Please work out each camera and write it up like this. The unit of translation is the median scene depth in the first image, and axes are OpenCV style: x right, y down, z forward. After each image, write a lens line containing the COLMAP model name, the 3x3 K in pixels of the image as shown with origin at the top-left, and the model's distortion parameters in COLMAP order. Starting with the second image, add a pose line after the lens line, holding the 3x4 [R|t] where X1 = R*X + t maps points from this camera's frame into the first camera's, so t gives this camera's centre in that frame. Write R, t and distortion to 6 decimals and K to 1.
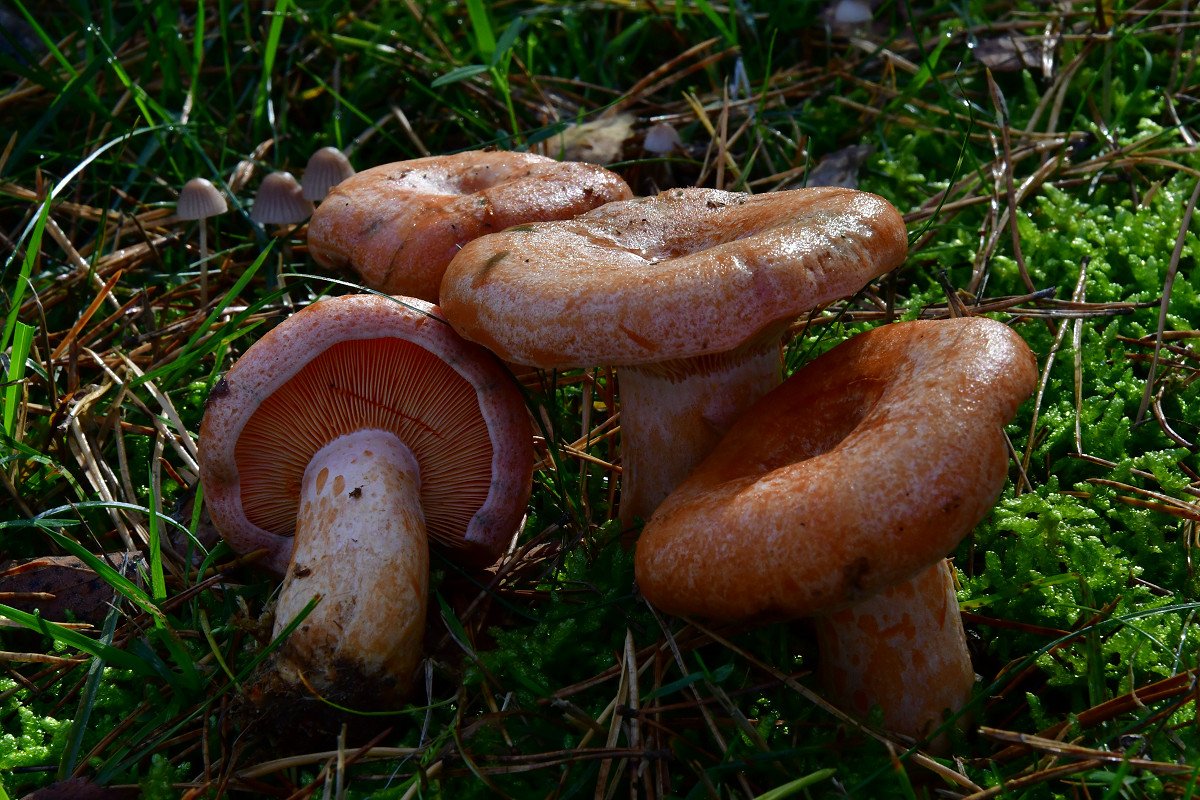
lens RADIAL K [[2972.1, 0, 596.2], [0, 2972.1, 403.8], [0, 0, 1]] dist [-0.420996, 0.000000]
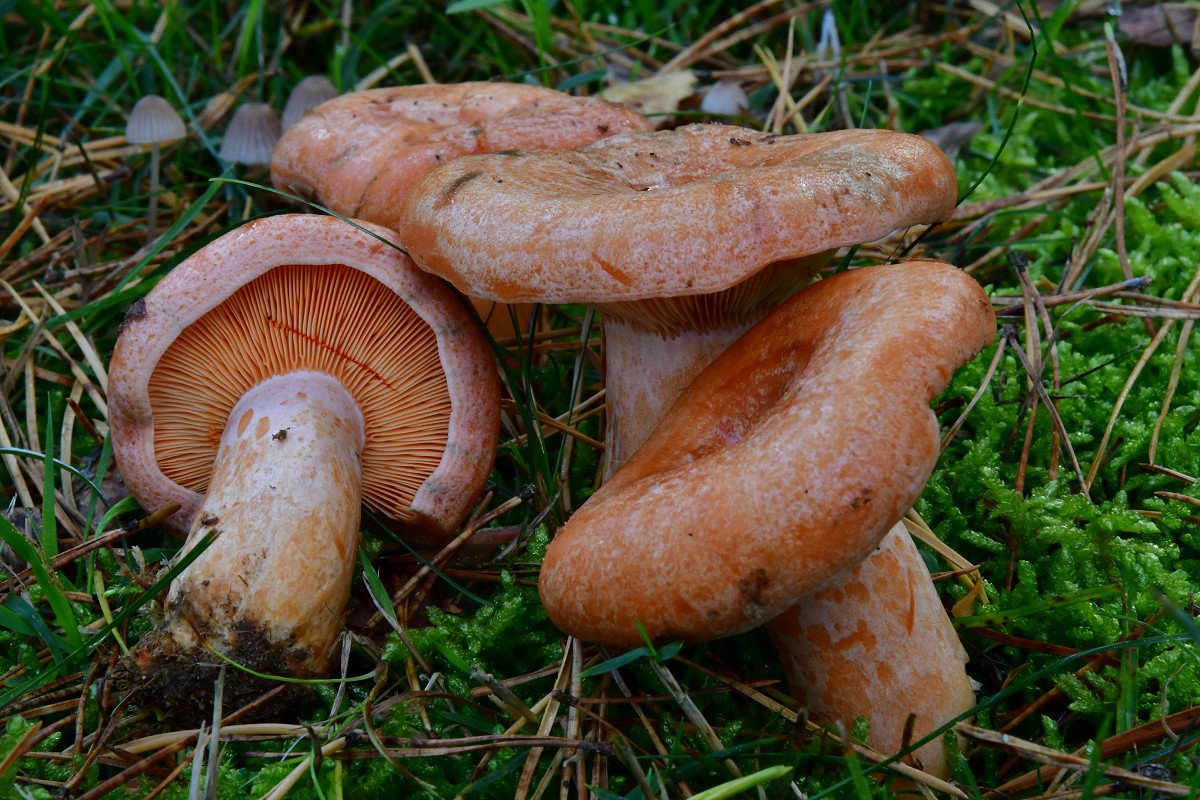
lens RADIAL K [[4068.3, 0, 600.4], [0, 4068.3, 399.8], [0, 0, 1]] dist [-0.327112, 0.000000]
pose [[0.995794, 0.066301, -0.063239, 0.082983], [-0.069946, 0.995906, -0.057266, 0.078857], [0.059183, 0.061448, 0.996354, -0.163391]]
